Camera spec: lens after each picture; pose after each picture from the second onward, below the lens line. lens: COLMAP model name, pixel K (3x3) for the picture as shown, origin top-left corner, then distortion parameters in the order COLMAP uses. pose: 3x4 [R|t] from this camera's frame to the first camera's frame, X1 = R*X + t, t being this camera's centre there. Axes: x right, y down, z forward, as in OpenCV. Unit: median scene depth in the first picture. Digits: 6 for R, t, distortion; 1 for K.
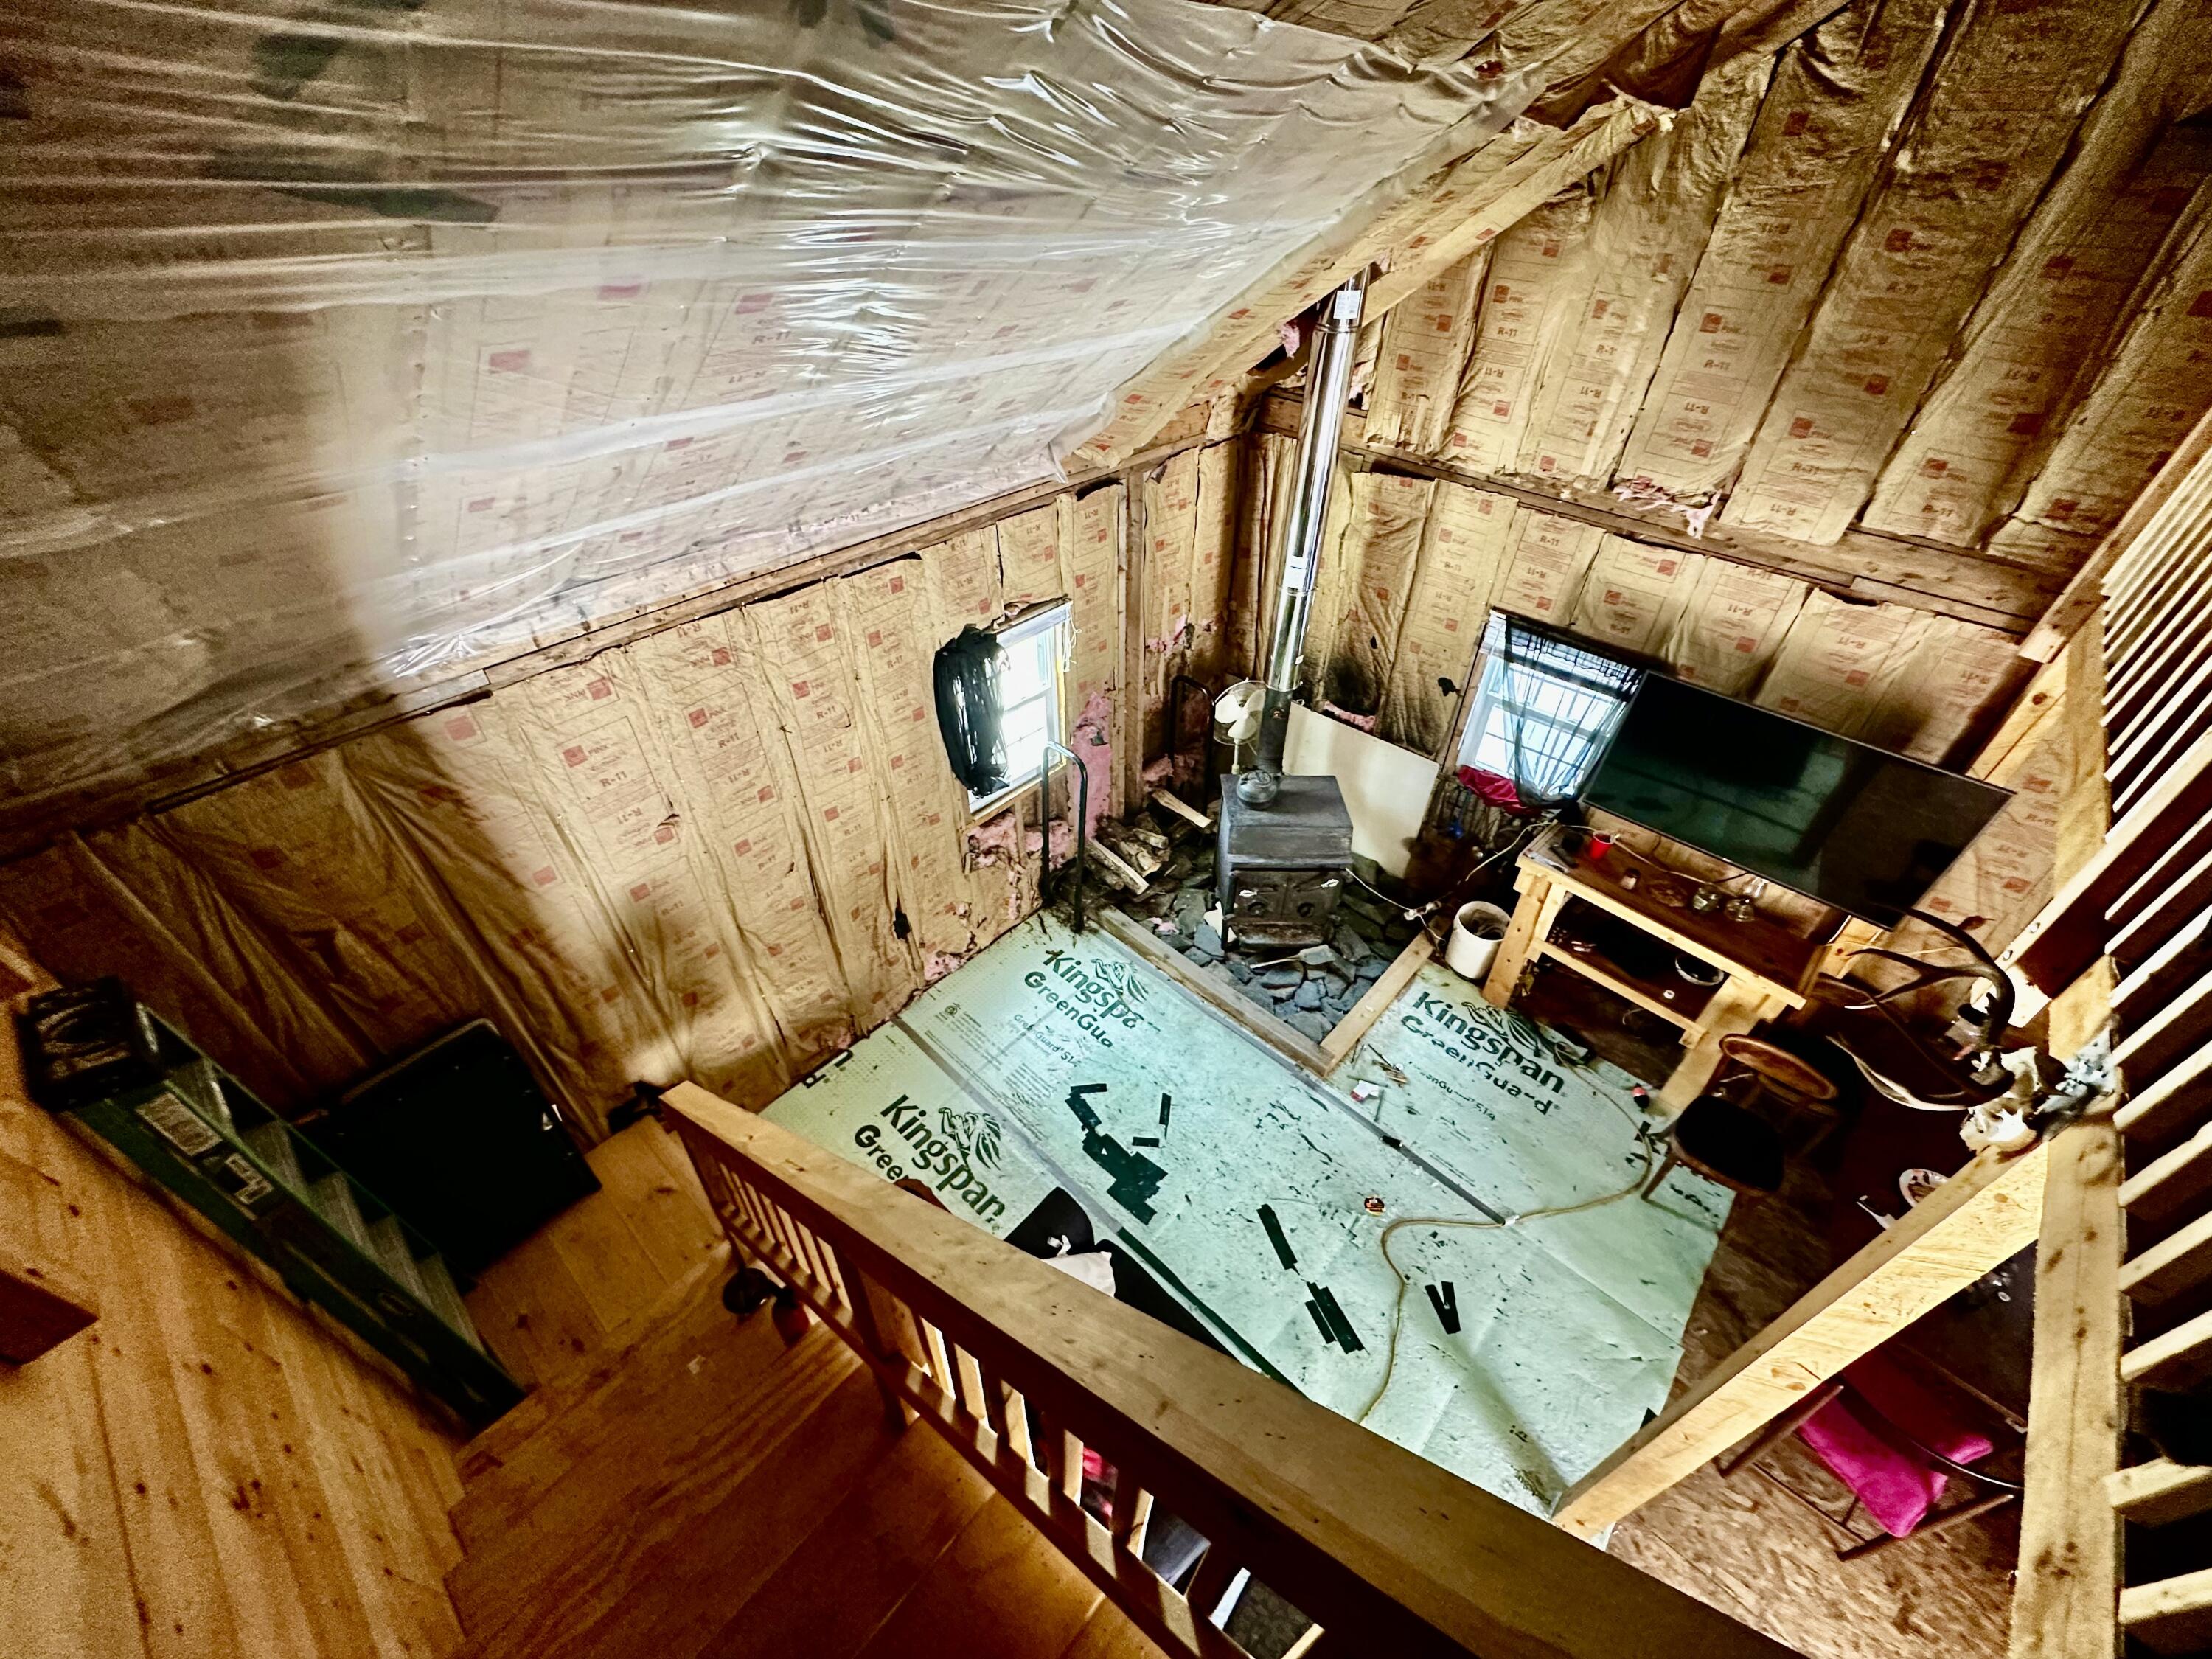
lens RADIAL K [[879.6, 0, 1101.5], [0, 879.6, 833.1], [0, 0, 1]] dist [0.001692, 0.000362]
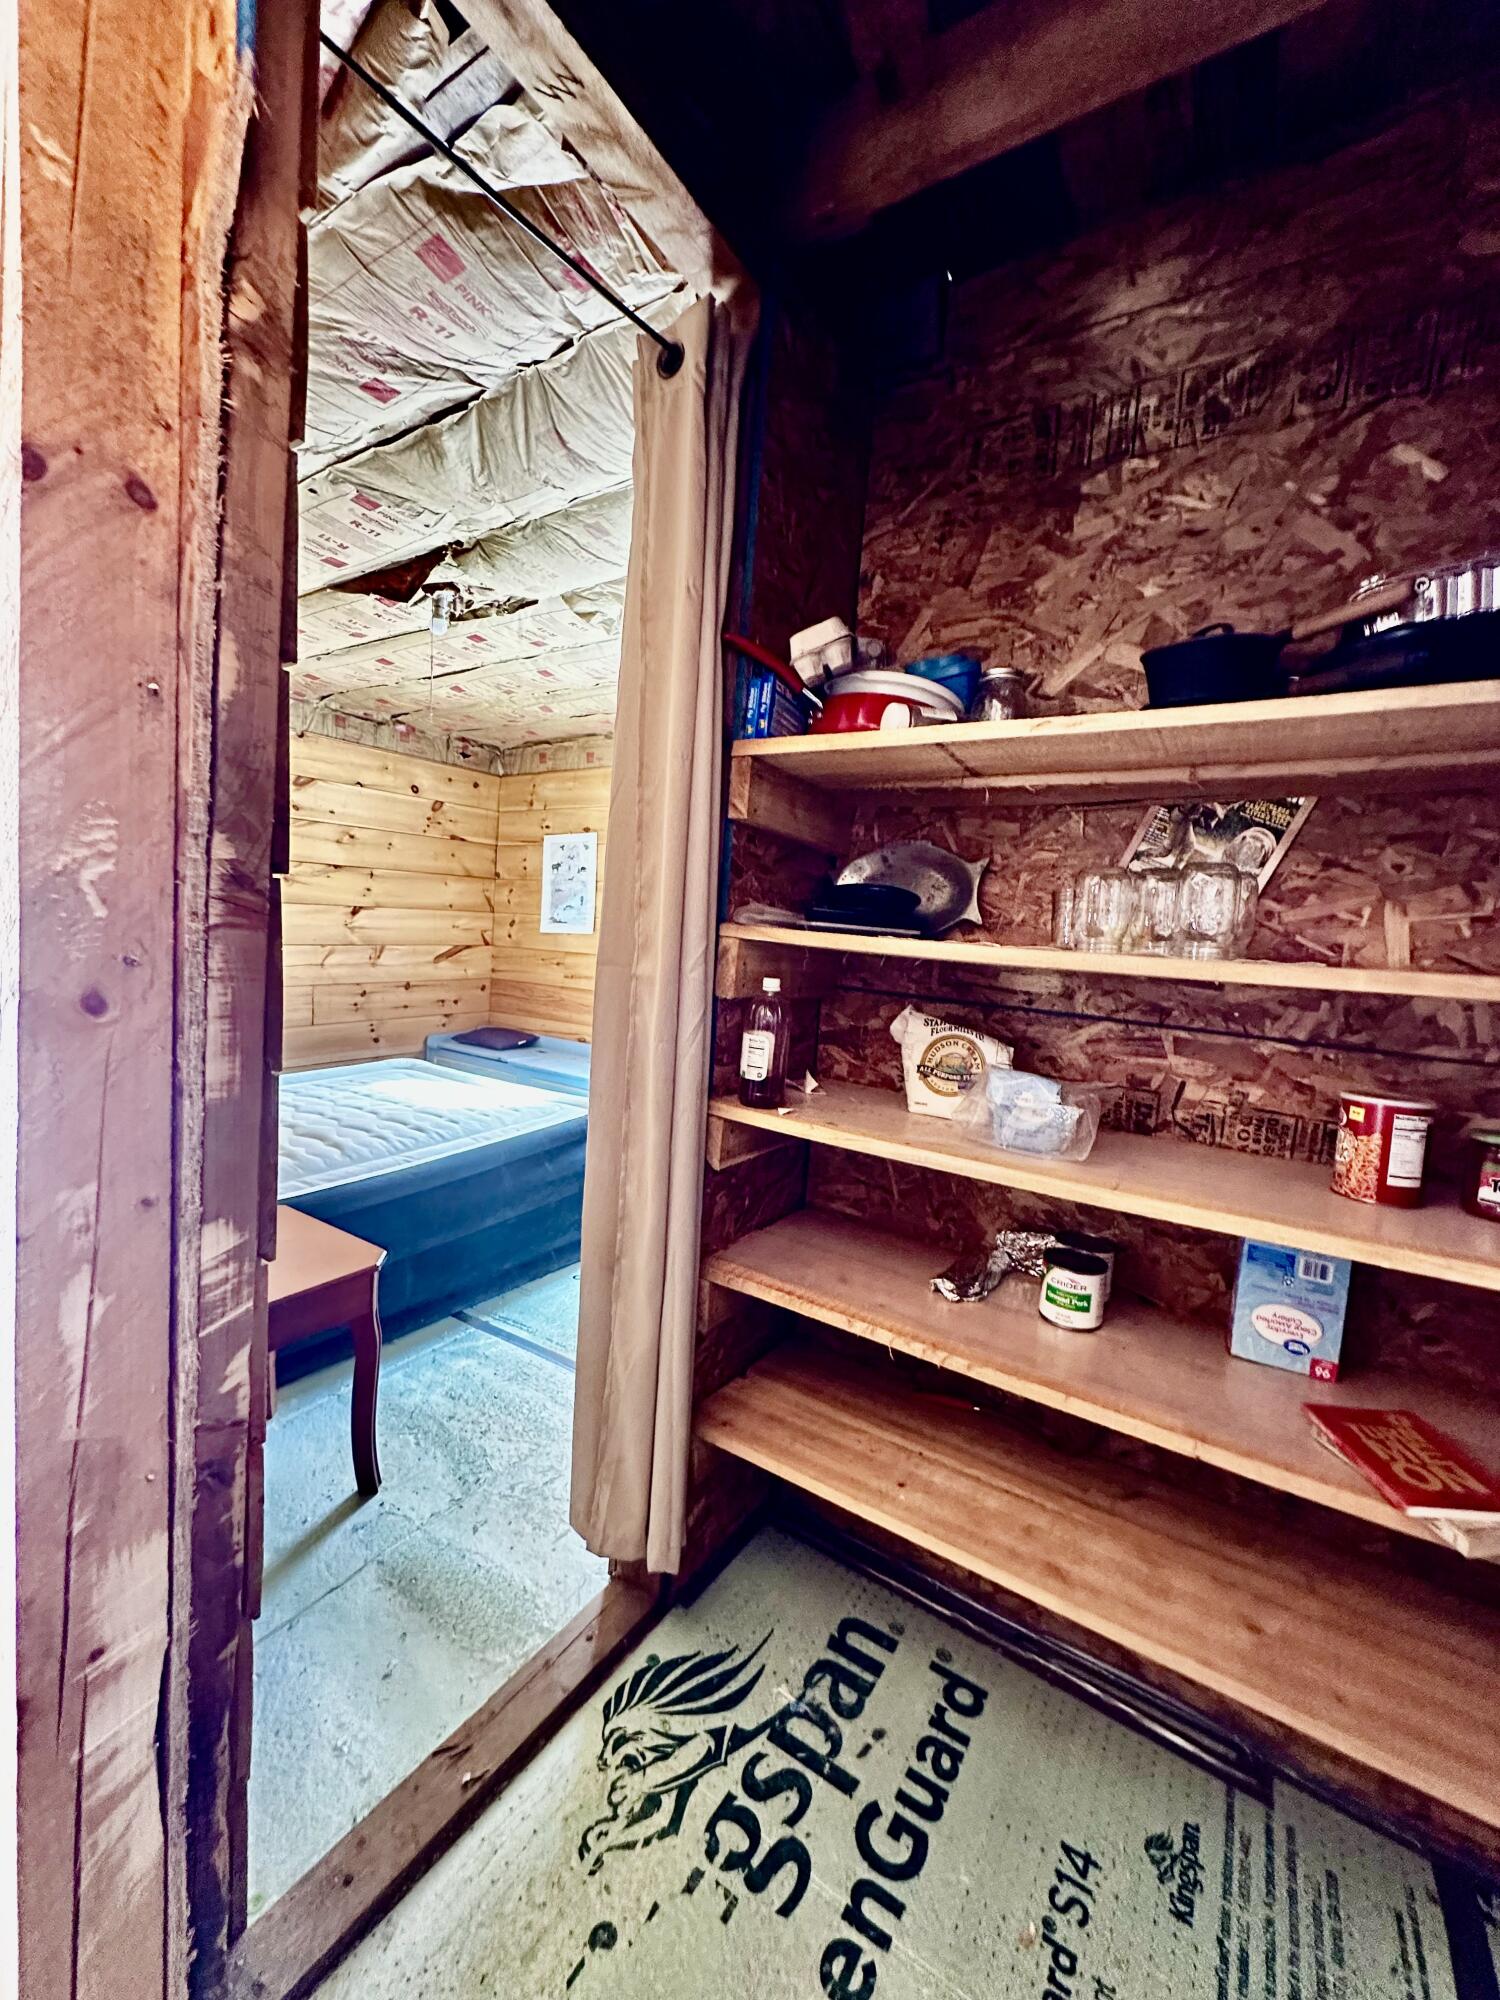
lens RADIAL K [[795.3, 0, 756.2], [0, 795.3, 992.7], [0, 0, 1]] dist [0.001692, 0.000362]
pose [[-0.173600, -0.104683, 0.979237, -0.444829], [0.572284, 0.798493, 0.186816, 0.067078], [-0.801470, 0.592832, -0.078710, 0.844691]]
